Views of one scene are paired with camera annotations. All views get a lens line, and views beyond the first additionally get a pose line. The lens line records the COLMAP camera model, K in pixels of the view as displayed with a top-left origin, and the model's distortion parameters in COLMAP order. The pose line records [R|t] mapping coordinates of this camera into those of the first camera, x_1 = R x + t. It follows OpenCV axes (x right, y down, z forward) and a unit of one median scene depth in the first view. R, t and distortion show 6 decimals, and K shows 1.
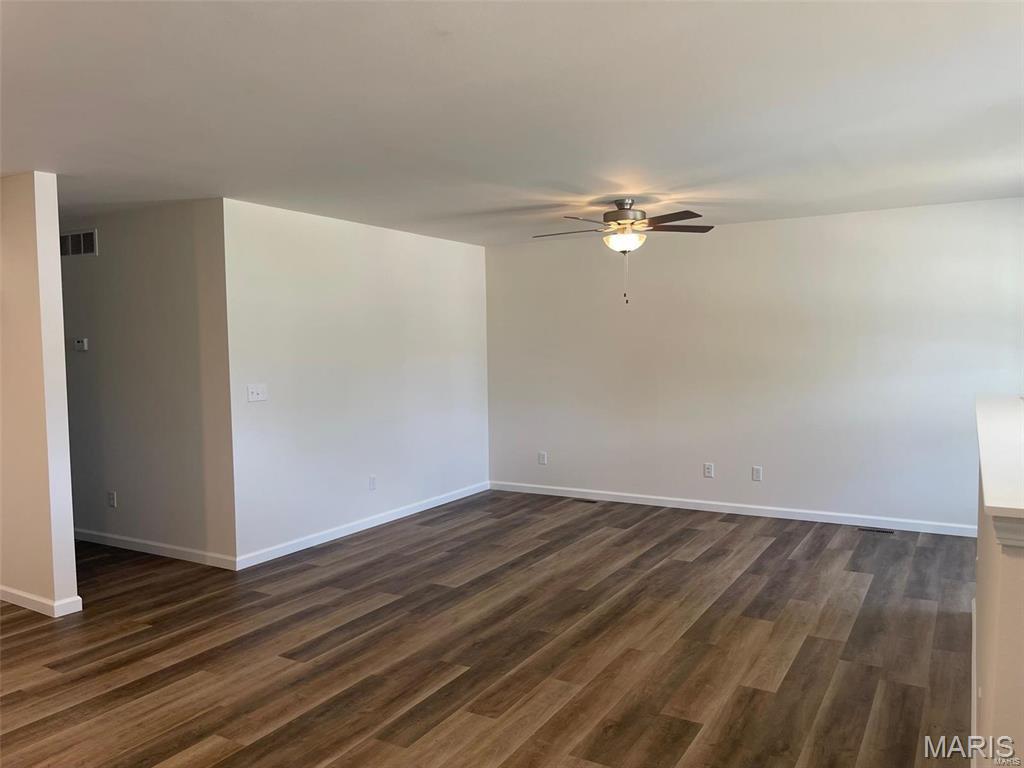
lens RADIAL K [[772.0, 0, 512.3], [0, 772.0, 379.6], [0, 0, 1]] dist [0.050163, -0.047160]
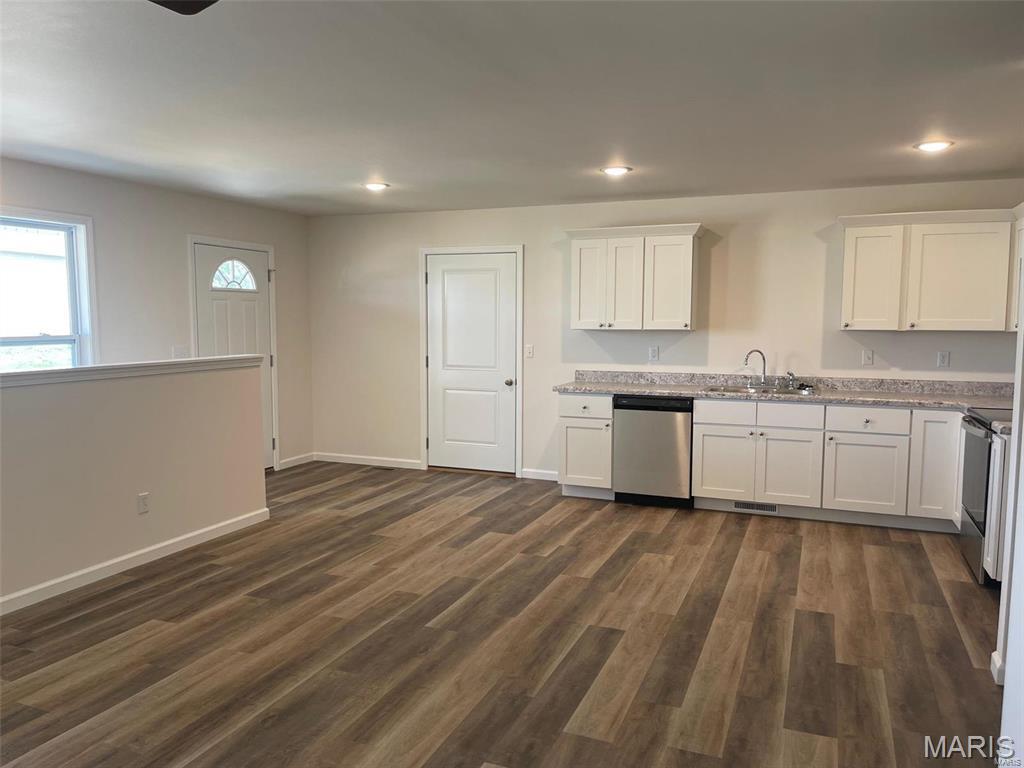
lens RADIAL K [[772.0, 0, 513.6], [0, 772.0, 391.5], [0, 0, 1]] dist [0.050163, -0.047160]
pose [[-0.988179, 0.027524, -0.150816, -0.023769], [0.005149, 0.989154, 0.146789, -0.091728], [0.153221, 0.144277, -0.977603, 1.981259]]
